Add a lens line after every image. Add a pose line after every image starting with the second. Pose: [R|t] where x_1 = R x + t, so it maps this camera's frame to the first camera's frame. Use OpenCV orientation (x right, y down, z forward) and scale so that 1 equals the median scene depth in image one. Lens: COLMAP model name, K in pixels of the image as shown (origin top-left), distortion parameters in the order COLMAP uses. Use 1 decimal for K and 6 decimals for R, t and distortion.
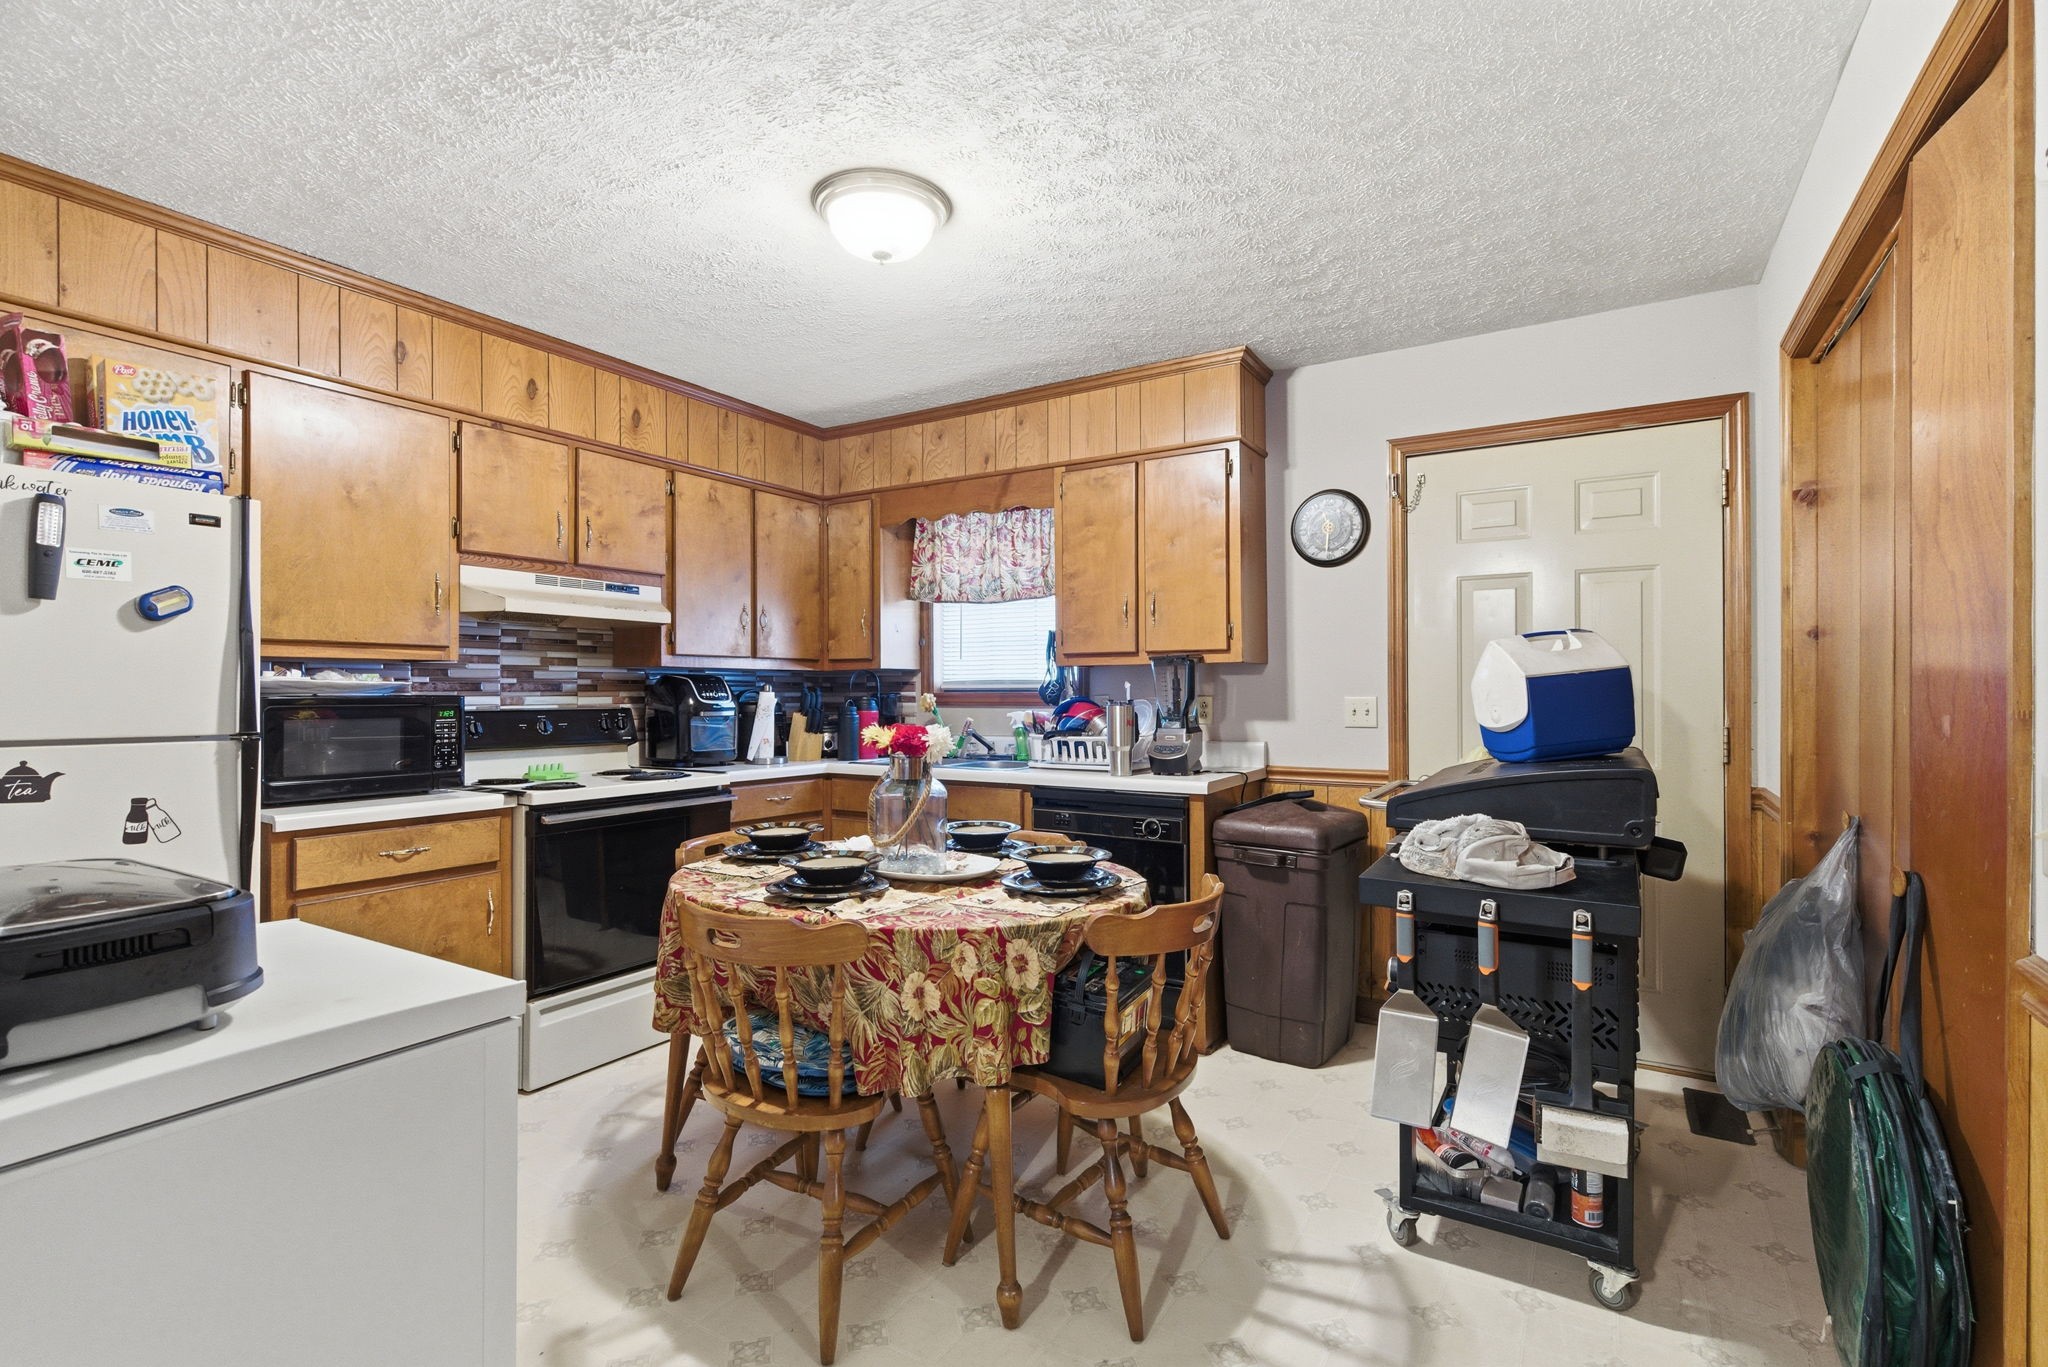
lens RADIAL K [[949.5, 0, 1021.8], [0, 949.5, 683.2], [0, 0, 1]] dist [0.004493, -0.002246]
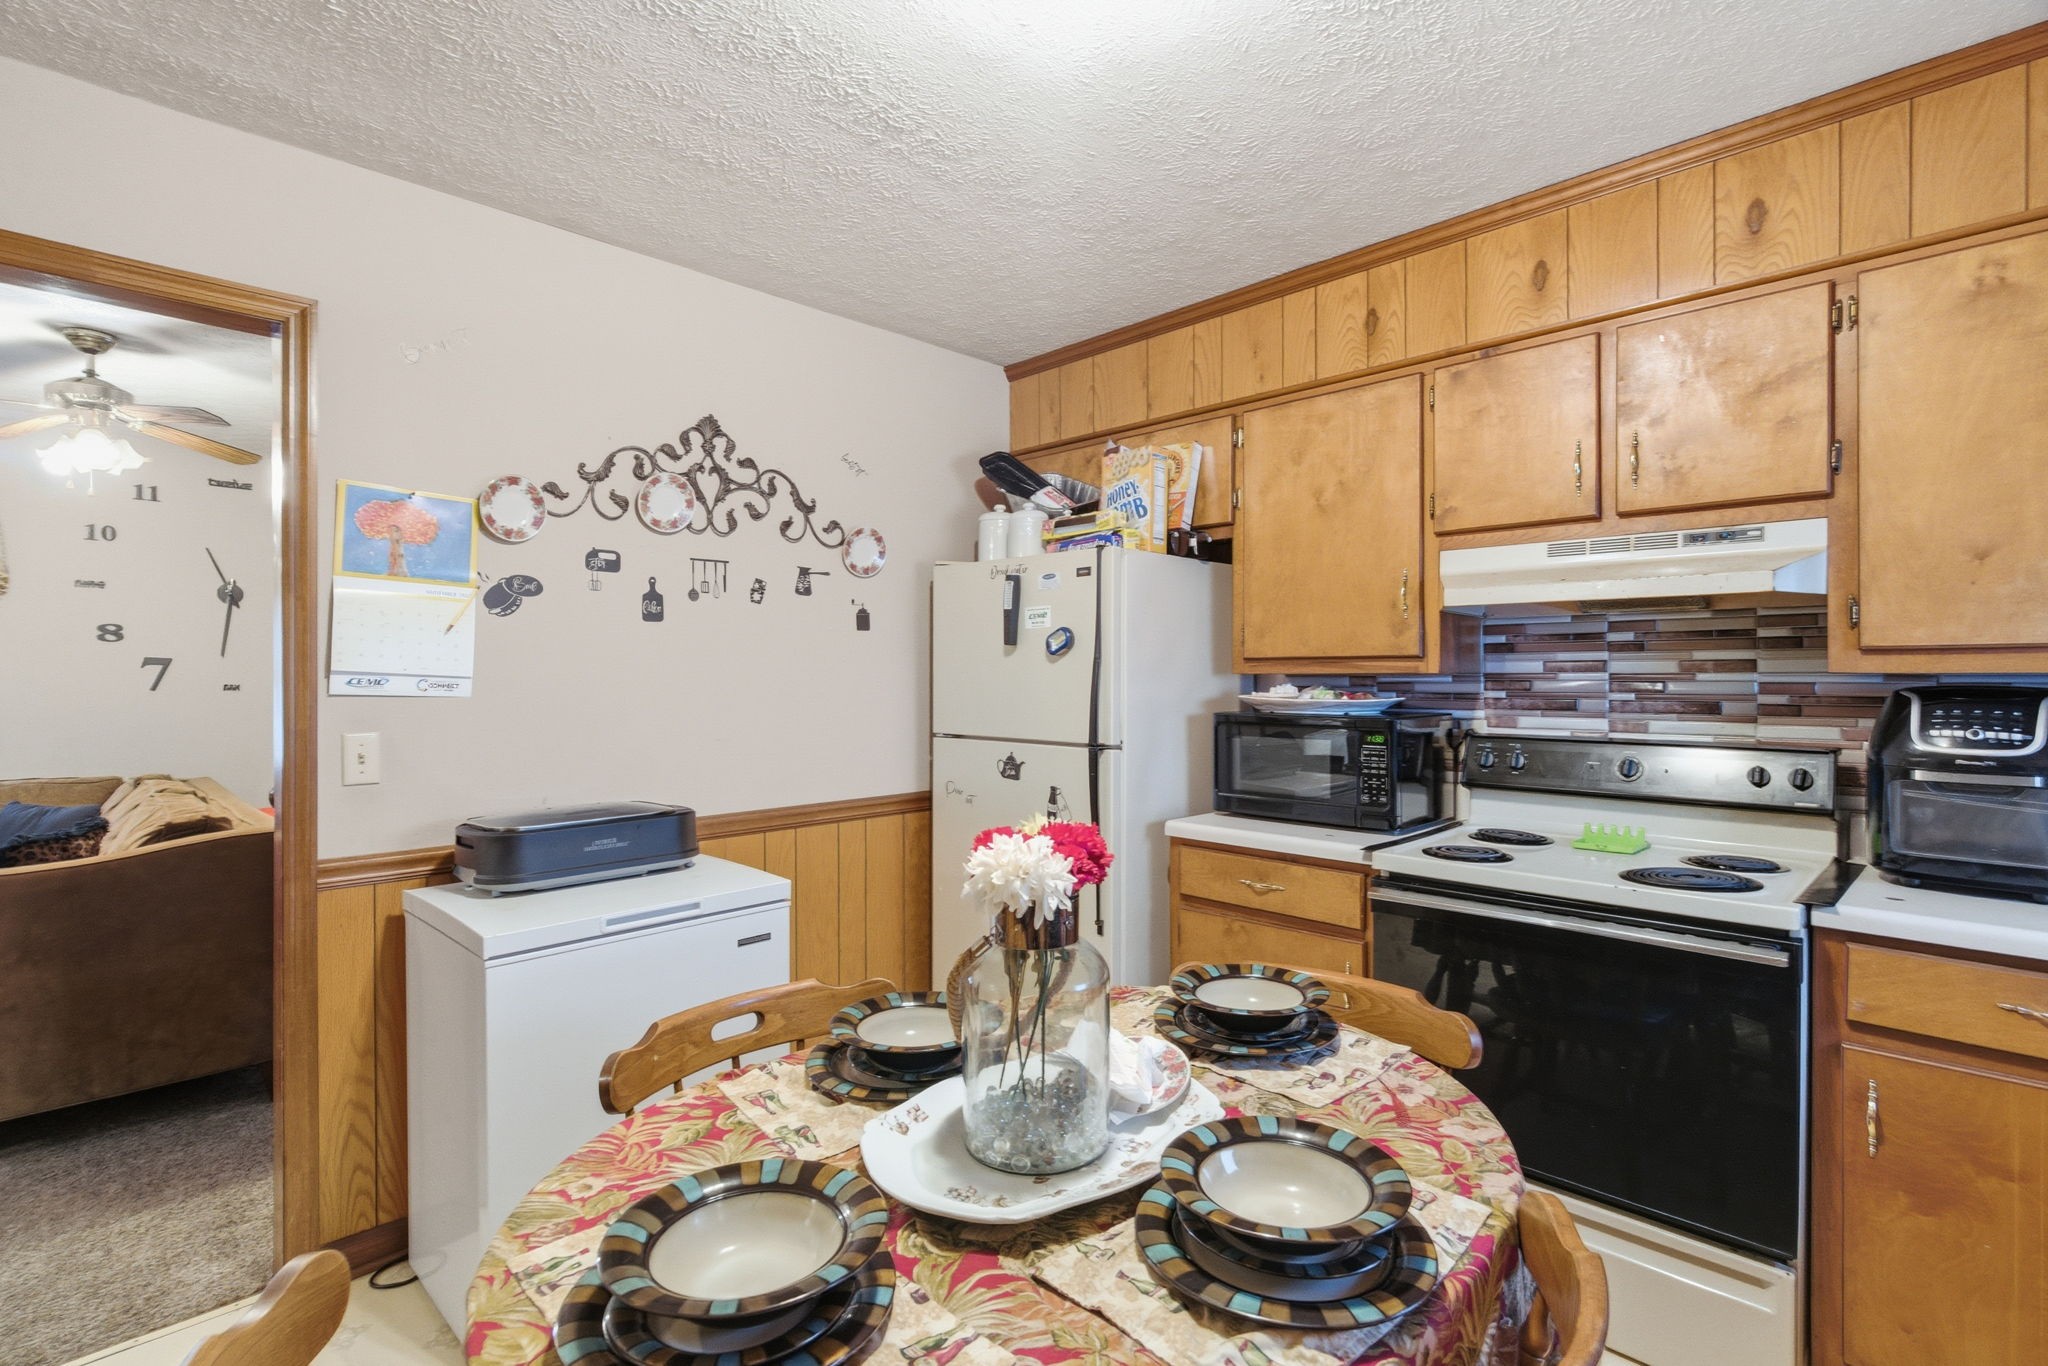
lens RADIAL K [[949.5, 0, 1018.3], [0, 949.5, 683.5], [0, 0, 1]] dist [0.004493, -0.002246]
pose [[-0.225693, -0.000283, -0.974199, 0.235936], [0.005873, 0.999981, -0.001651, -0.014162], [0.974181, -0.006094, -0.225687, 0.765364]]
